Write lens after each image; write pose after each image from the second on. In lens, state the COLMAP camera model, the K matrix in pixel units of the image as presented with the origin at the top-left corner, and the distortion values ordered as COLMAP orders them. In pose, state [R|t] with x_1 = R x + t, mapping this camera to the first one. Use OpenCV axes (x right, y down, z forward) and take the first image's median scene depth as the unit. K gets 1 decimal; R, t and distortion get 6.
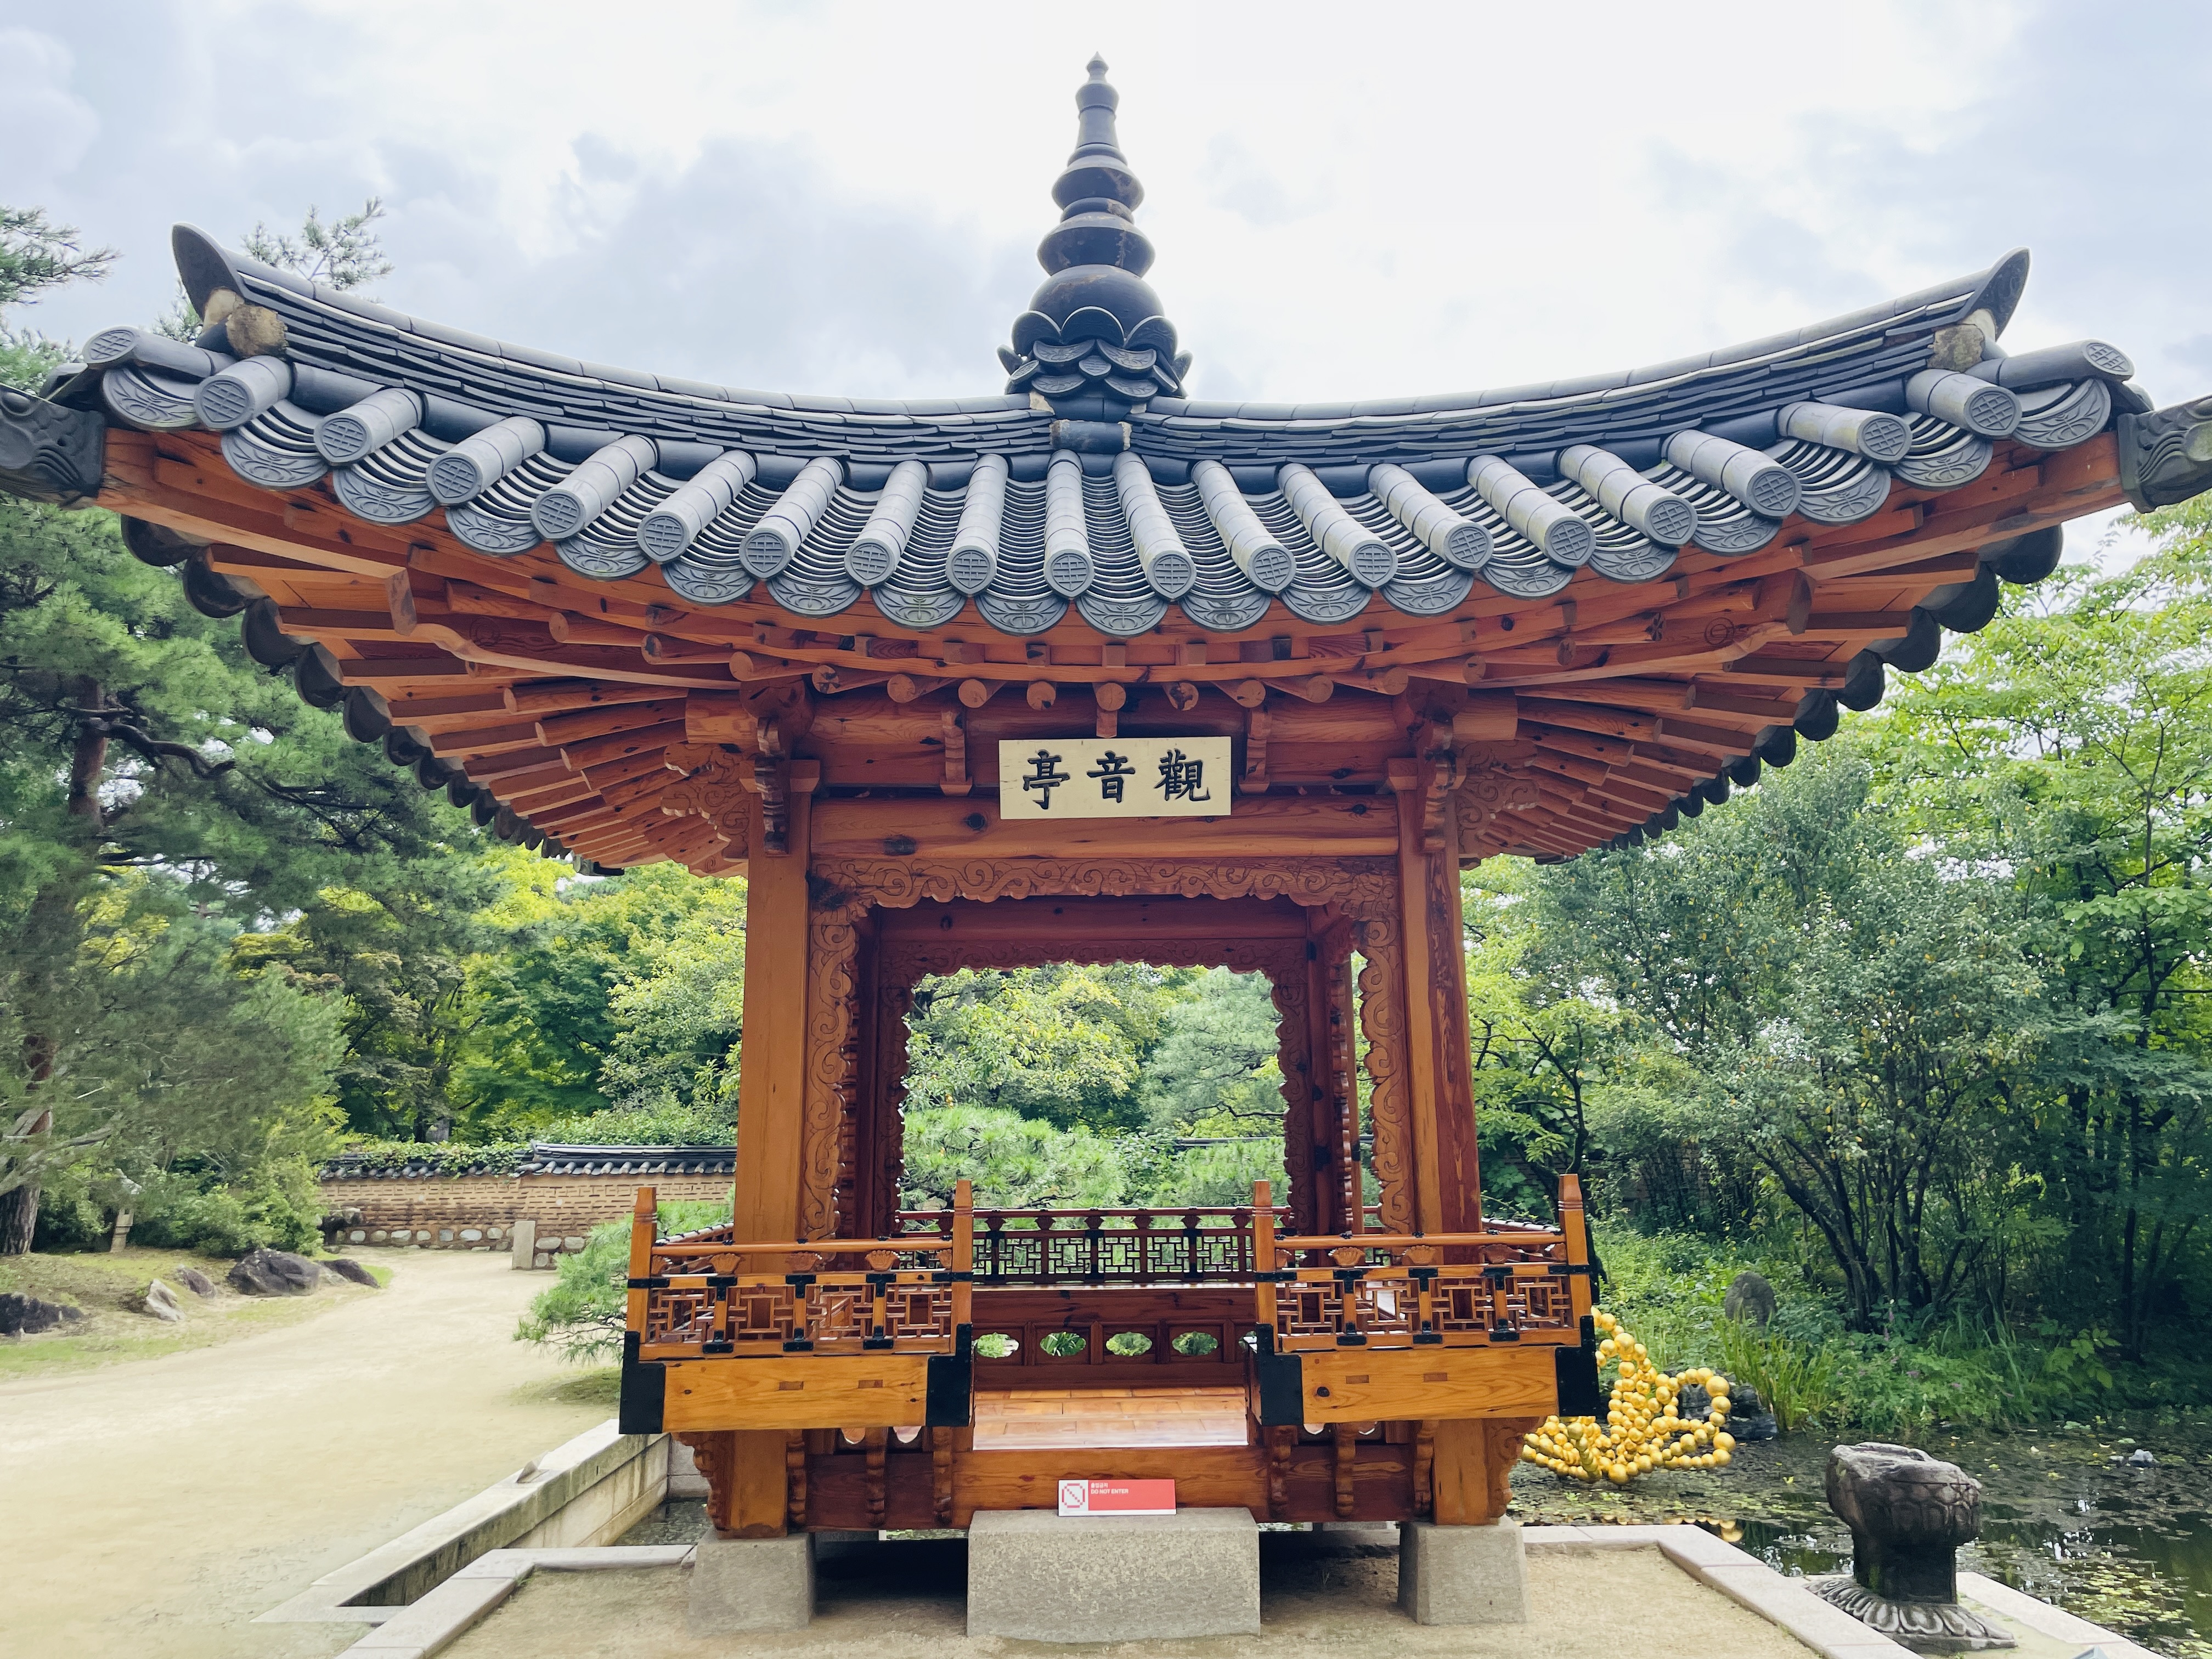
lens RADIAL K [[1684.9, 0, 1123.8], [0, 1684.9, 805.1], [0, 0, 1]] dist [0.063103, -0.026807]
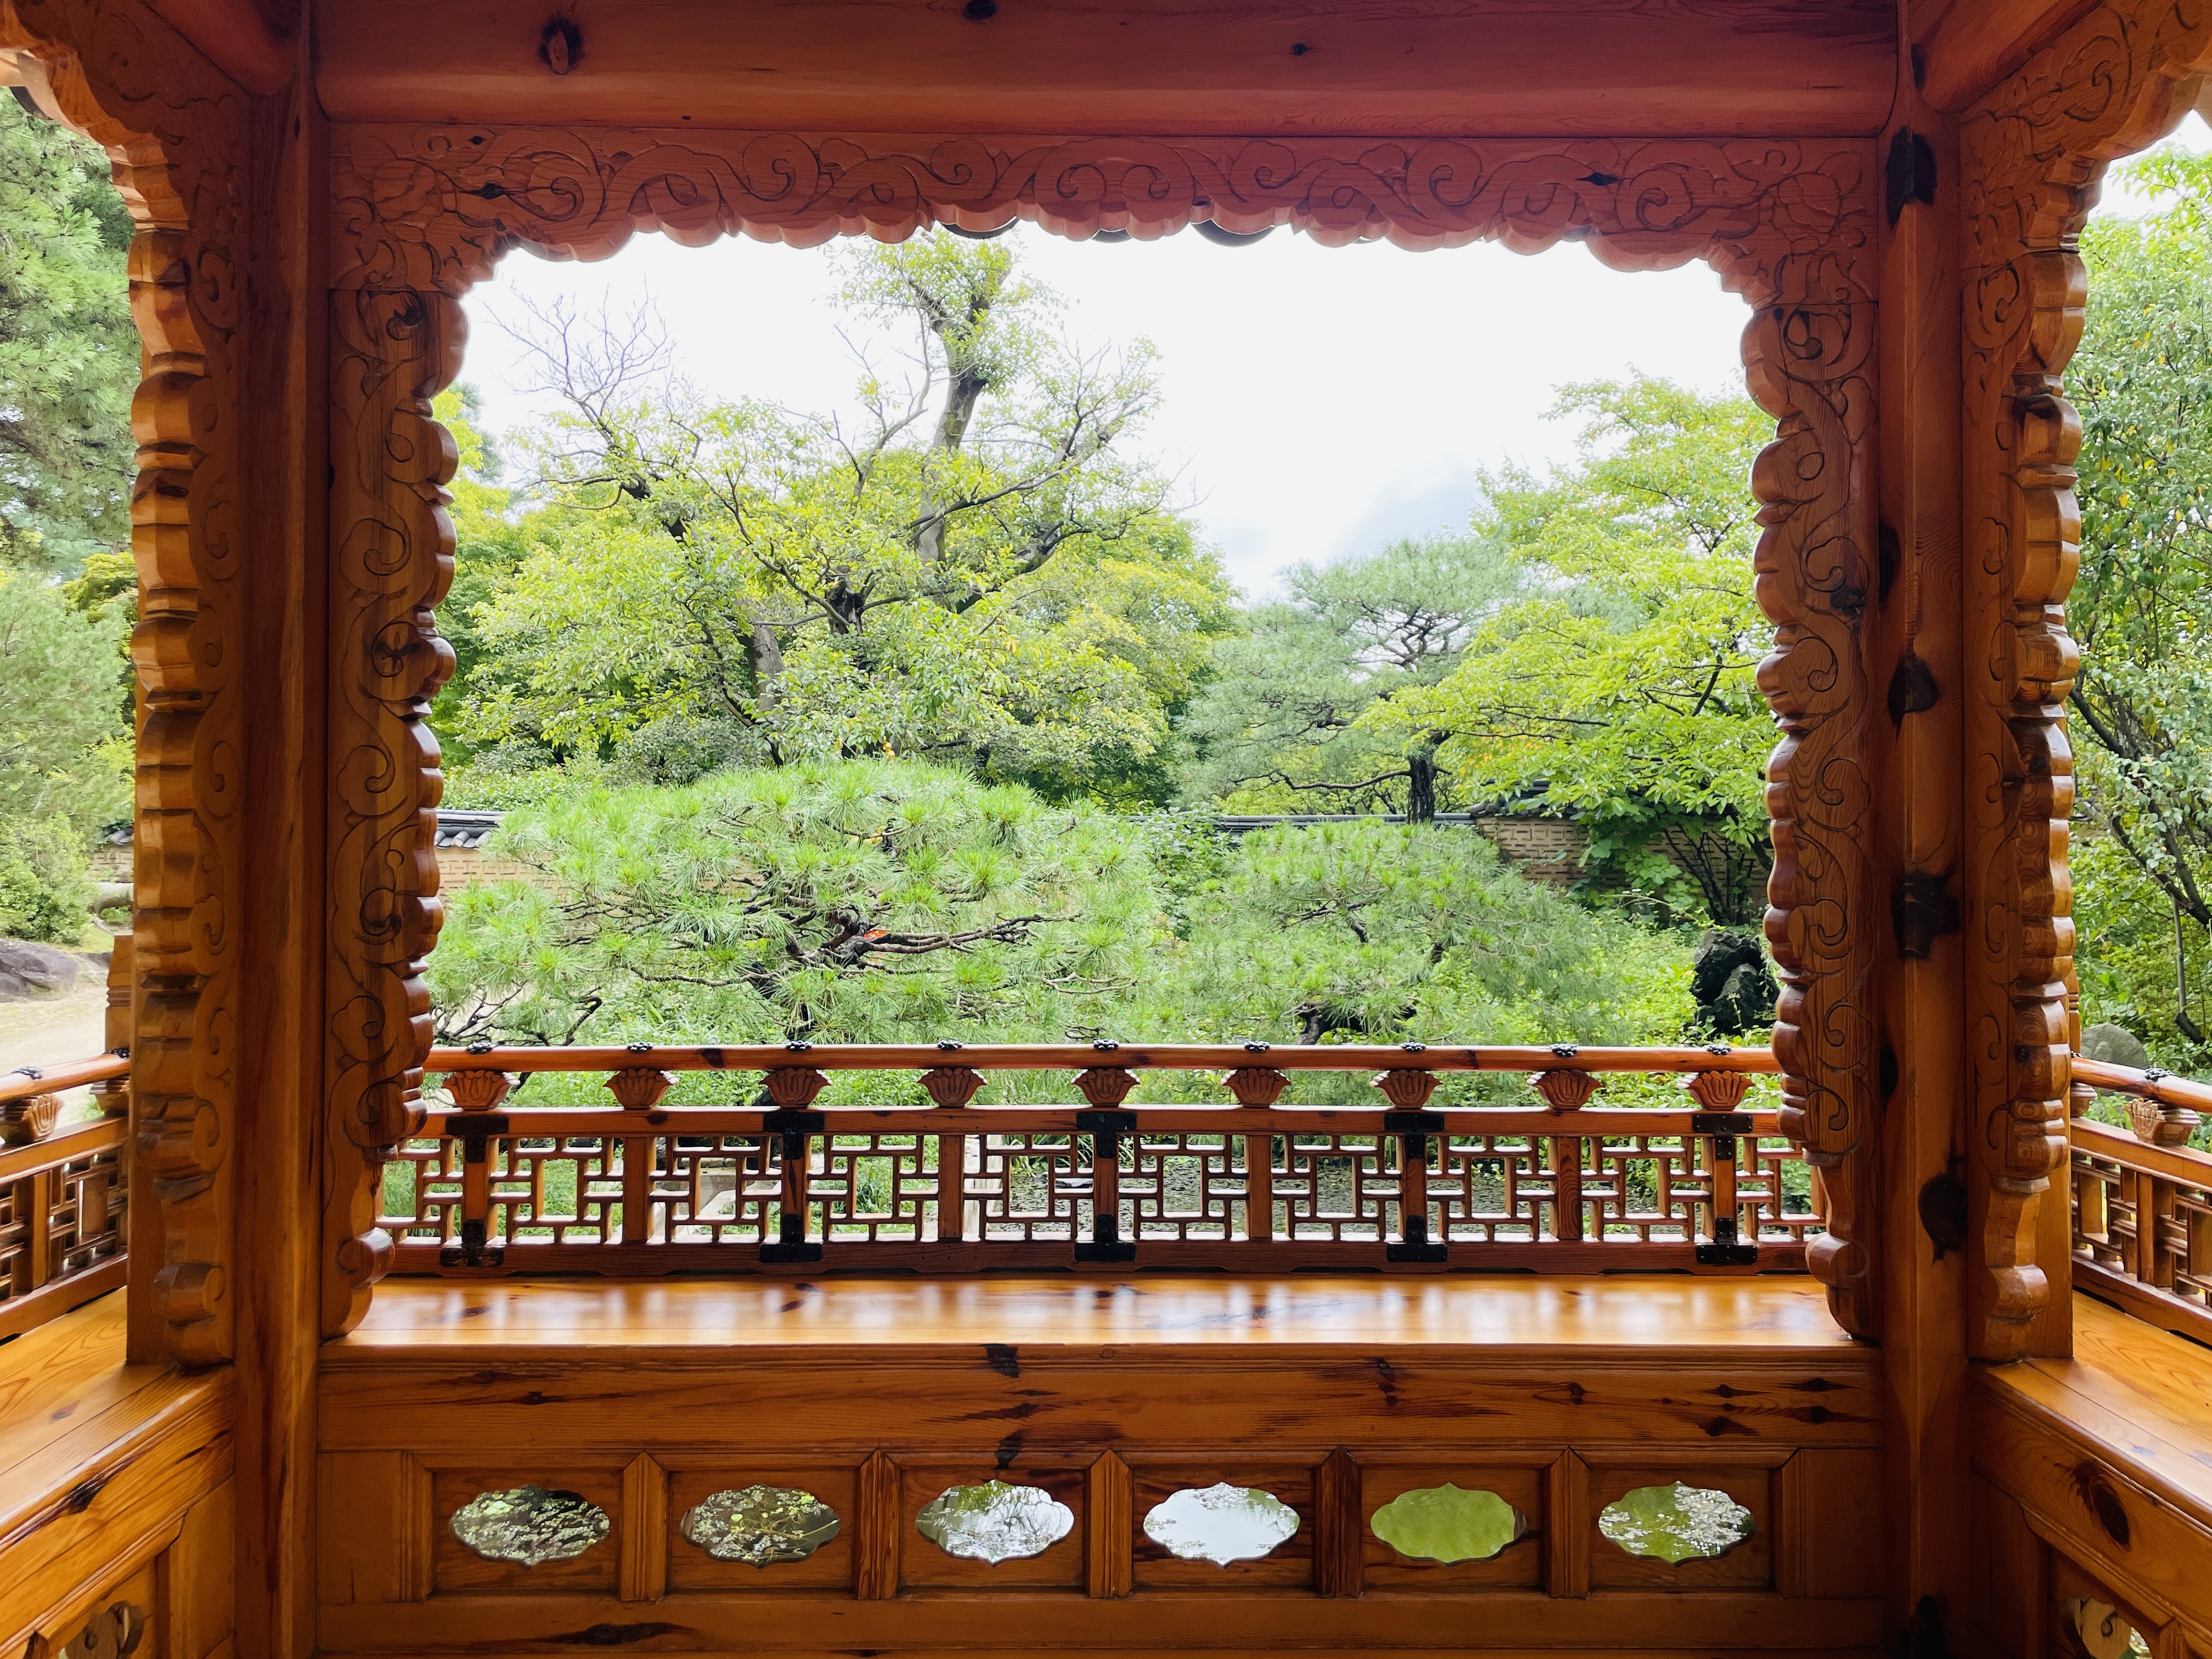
lens RADIAL K [[1684.9, 0, 1106.2], [0, 1684.9, 823.4], [0, 0, 1]] dist [0.063103, -0.026807]
pose [[0.999718, 0.014109, -0.019081, -0.017091], [-0.009994, 0.979594, 0.200738, 0.188326], [0.021523, -0.200491, 0.979459, 0.983311]]
